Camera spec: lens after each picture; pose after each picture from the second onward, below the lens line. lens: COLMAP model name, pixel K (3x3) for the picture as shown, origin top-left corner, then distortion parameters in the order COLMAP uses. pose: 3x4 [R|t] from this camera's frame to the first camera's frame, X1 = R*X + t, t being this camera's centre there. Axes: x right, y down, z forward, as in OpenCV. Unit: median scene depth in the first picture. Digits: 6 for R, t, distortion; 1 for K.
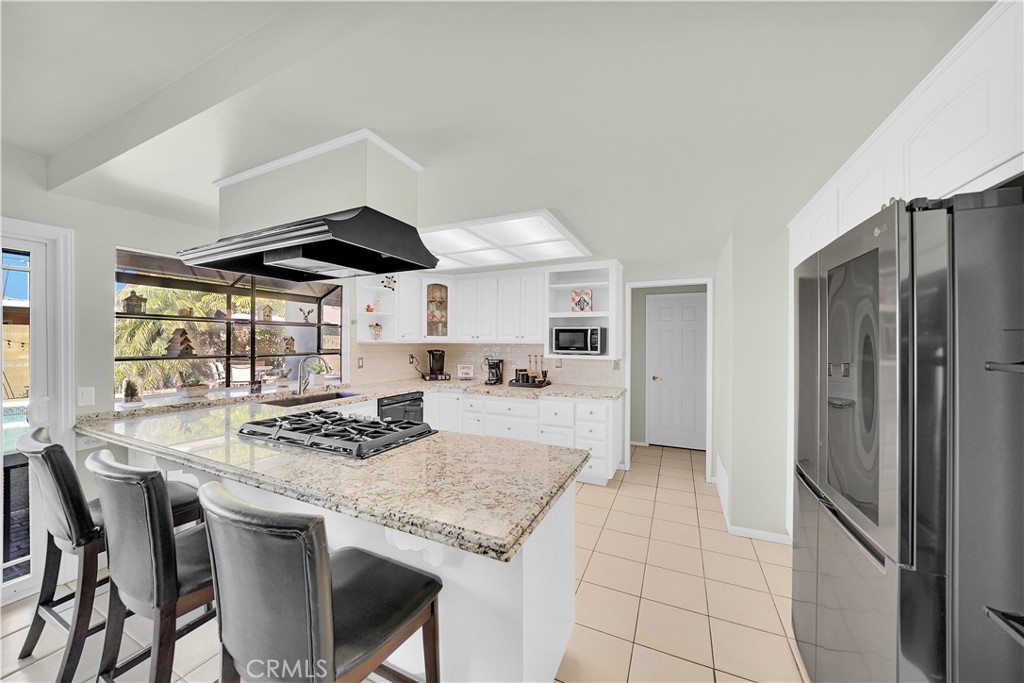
lens RADIAL K [[368.5, 0, 516.0], [0, 368.5, 341.5], [0, 0, 1]] dist [-0.014043, 0.000644]
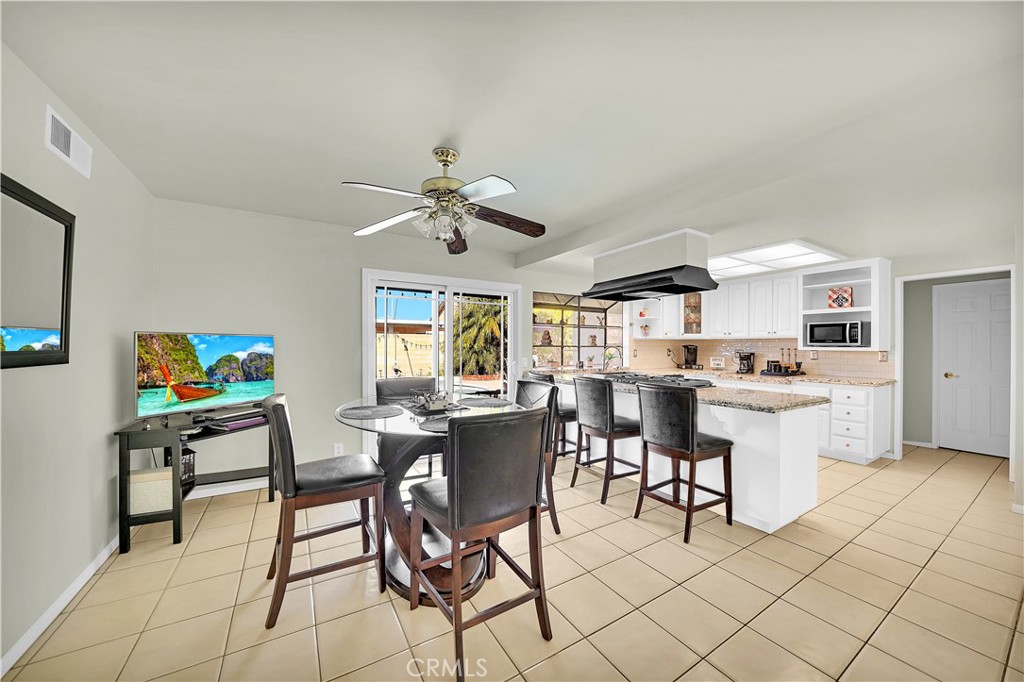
lens RADIAL K [[372.9, 0, 506.5], [0, 372.9, 348.1], [0, 0, 1]] dist [-0.019542, -0.000134]
pose [[0.824364, -0.000633, -0.566060, -0.022055], [0.003296, 0.999988, 0.003681, 0.031474], [0.566051, -0.004901, 0.824356, -0.459027]]
